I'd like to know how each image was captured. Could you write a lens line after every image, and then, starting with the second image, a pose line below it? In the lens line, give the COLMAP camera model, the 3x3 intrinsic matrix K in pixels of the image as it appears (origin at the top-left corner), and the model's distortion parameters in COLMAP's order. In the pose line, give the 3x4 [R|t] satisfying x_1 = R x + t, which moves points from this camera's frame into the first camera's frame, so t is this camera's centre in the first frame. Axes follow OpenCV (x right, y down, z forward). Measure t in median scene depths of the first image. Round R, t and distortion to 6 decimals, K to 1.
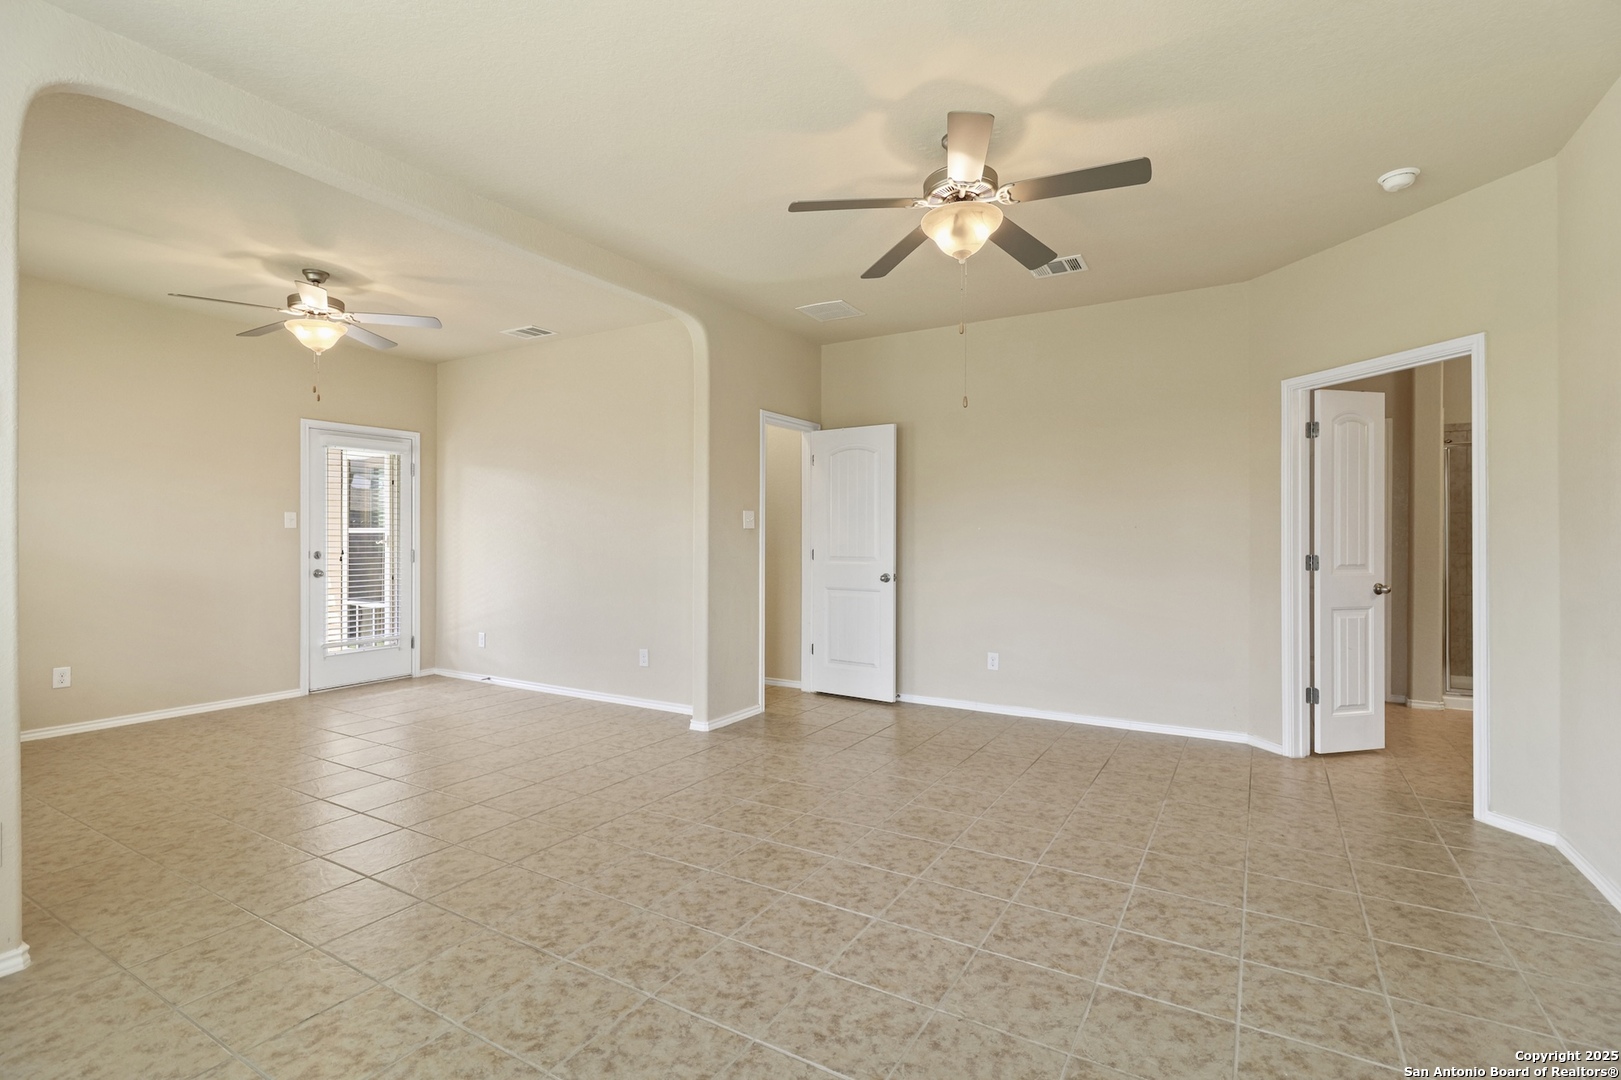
lens RADIAL K [[752.5, 0, 812.5], [0, 752.5, 531.9], [0, 0, 1]] dist [0.001208, -0.000115]
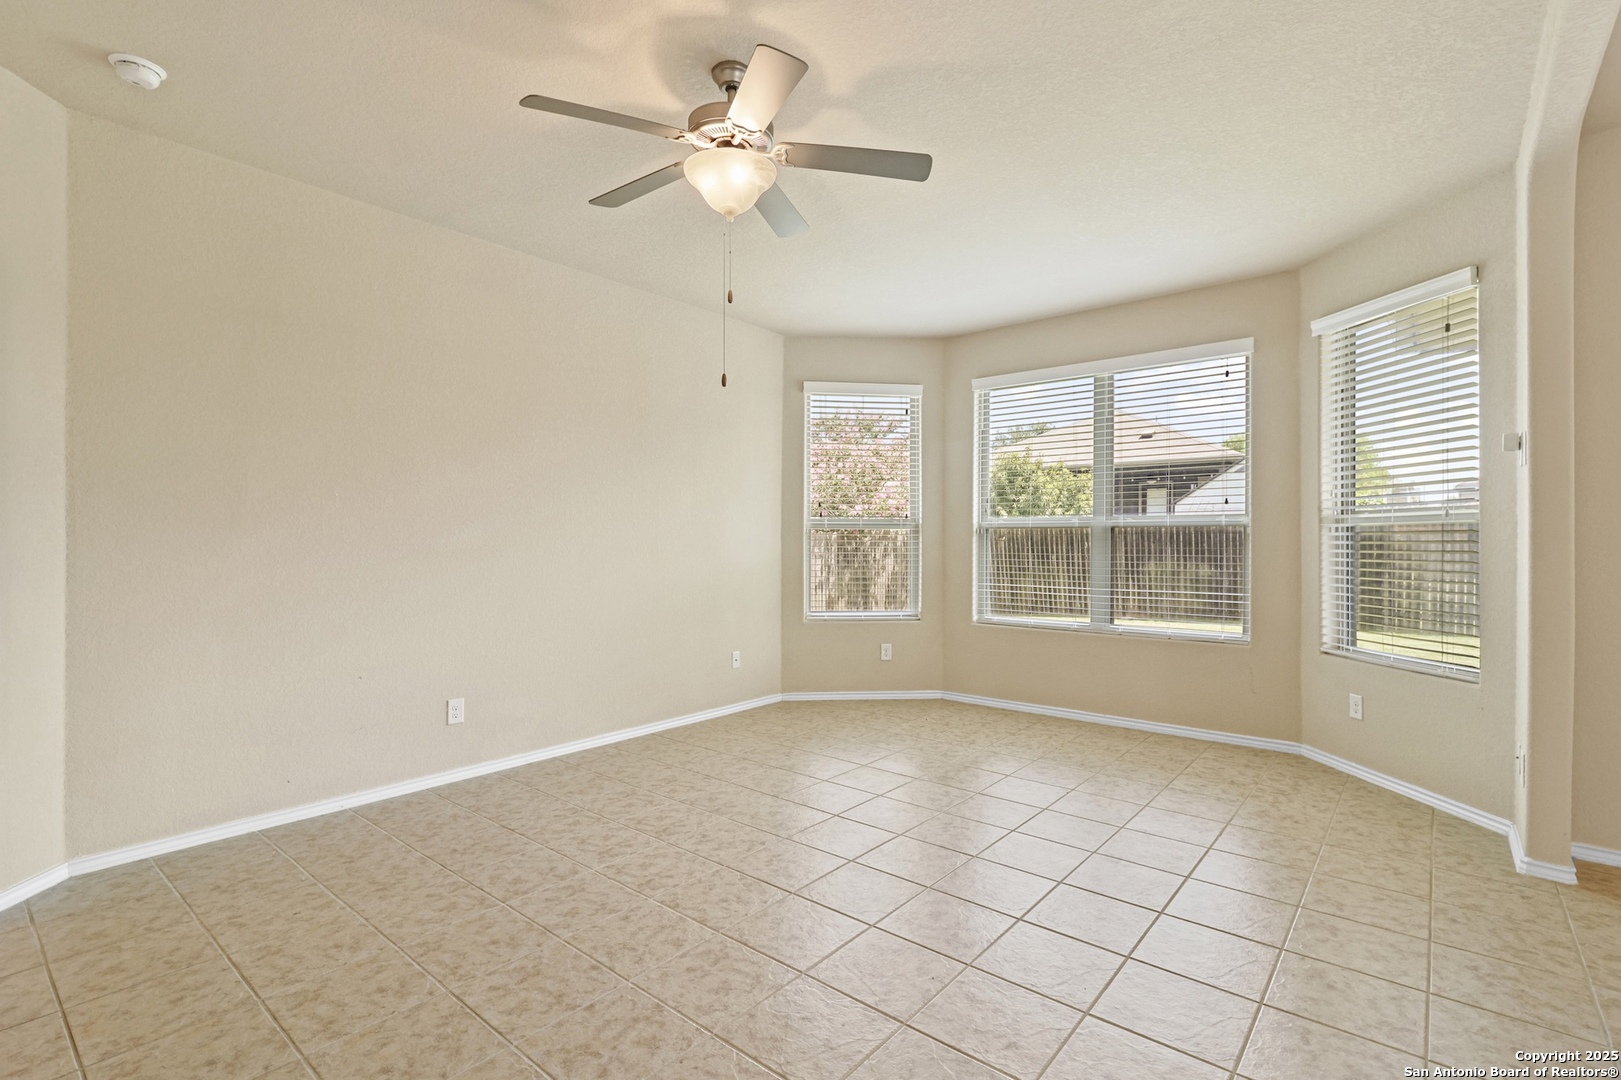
lens RADIAL K [[747.0, 0, 810.5], [0, 747.0, 540.0], [0, 0, 1]] dist [0.001245, 0.000027]
pose [[-0.987015, -0.004553, 0.160562, -0.029782], [-0.005330, 0.999976, -0.004411, 0.012898], [-0.160538, -0.005209, -0.987016, 1.646913]]
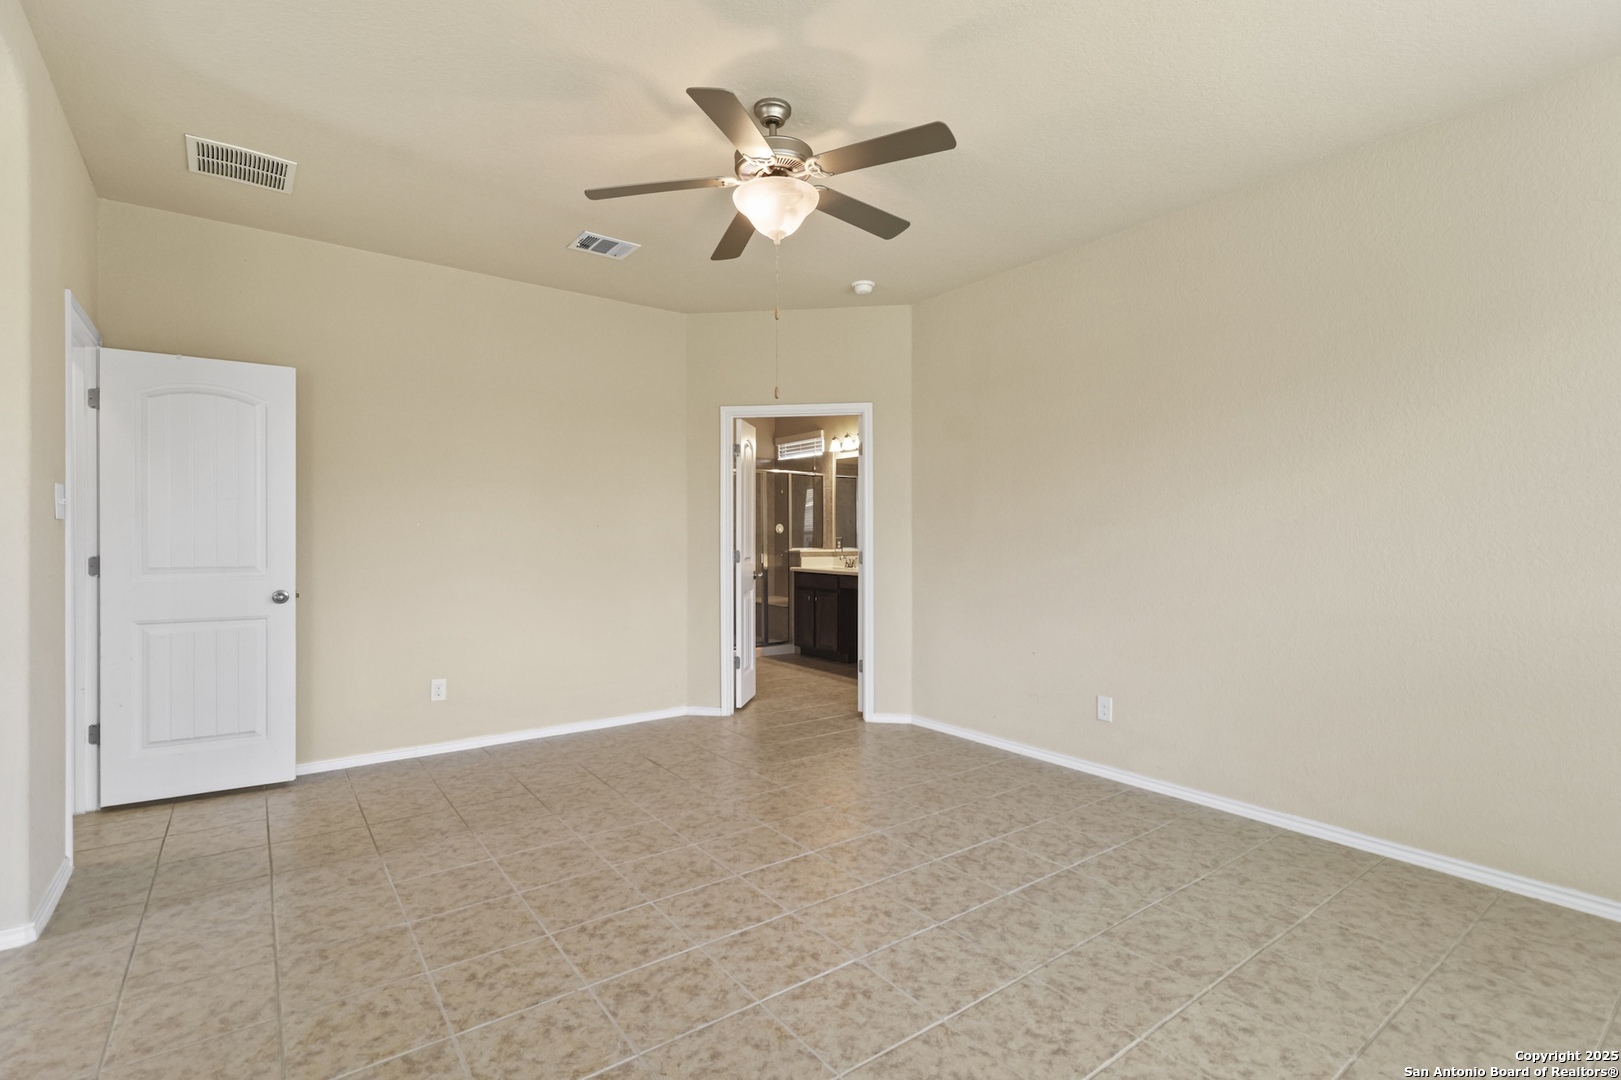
lens RADIAL K [[756.9, 0, 811.7], [0, 756.9, 520.1], [0, 0, 1]] dist [0.000040, 0.000125]
pose [[0.383524, 0.018526, 0.923345, -0.593819], [-0.005919, 0.999828, -0.017602, 0.004741], [-0.923512, 0.001286, 0.383567, 0.535551]]
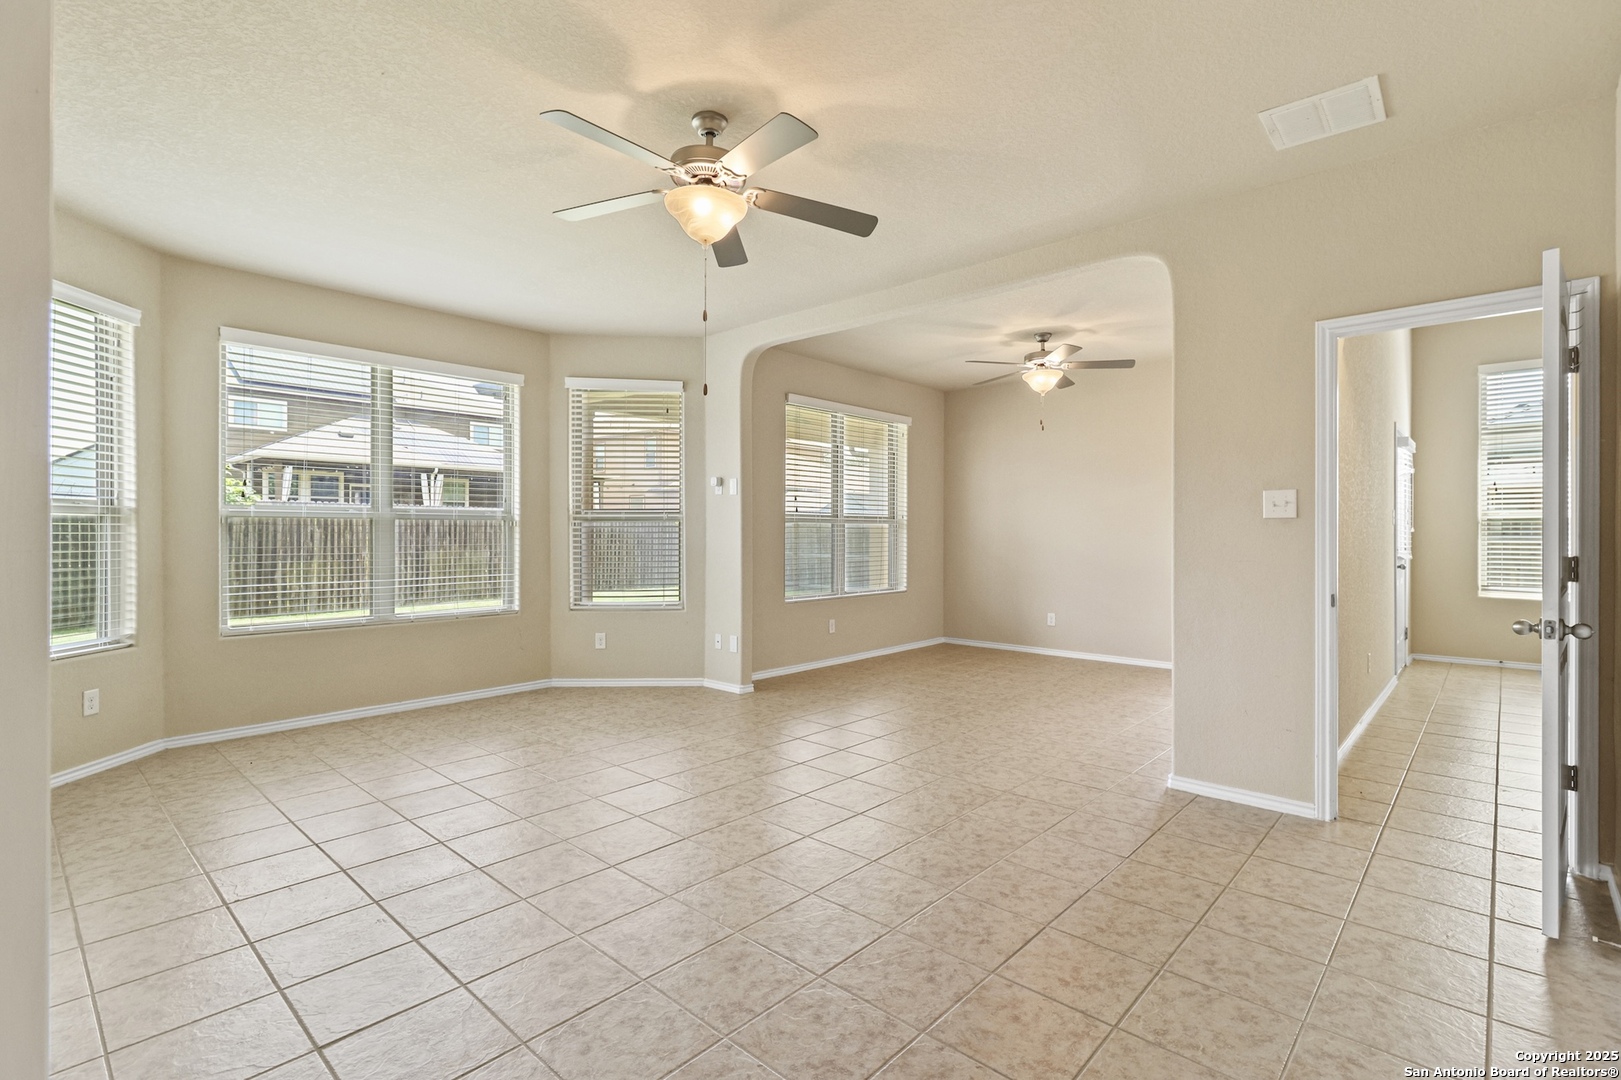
lens RADIAL K [[756.9, 0, 811.7], [0, 756.9, 520.1], [0, 0, 1]] dist [0.000040, 0.000125]
pose [[-0.203374, -0.018254, -0.978931, 1.016080], [0.003729, 0.999805, -0.019418, 0.014325], [0.979094, -0.007600, -0.203266, 1.197964]]
